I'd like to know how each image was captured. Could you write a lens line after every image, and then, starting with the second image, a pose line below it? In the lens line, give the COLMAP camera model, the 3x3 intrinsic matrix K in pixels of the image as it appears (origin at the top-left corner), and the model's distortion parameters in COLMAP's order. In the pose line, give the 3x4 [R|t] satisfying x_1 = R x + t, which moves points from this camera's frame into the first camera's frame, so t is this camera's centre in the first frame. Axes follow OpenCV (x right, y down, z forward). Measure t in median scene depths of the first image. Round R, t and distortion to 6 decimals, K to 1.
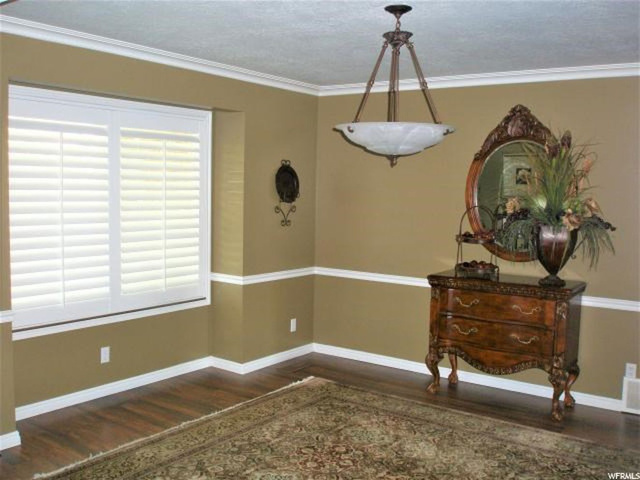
lens RADIAL K [[662.5, 0, 318.4], [0, 662.5, 239.0], [0, 0, 1]] dist [-0.084992, 0.004009]
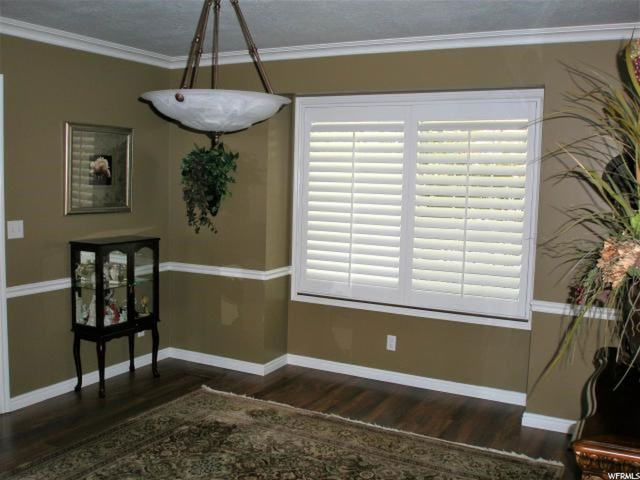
lens RADIAL K [[662.5, 0, 318.4], [0, 662.5, 239.0], [0, 0, 1]] dist [-0.084992, 0.004009]
pose [[0.121958, 0.077803, -0.989481, 0.741868], [-0.099526, 0.992857, 0.065802, -0.047546], [0.987533, 0.090454, 0.128830, 0.801820]]
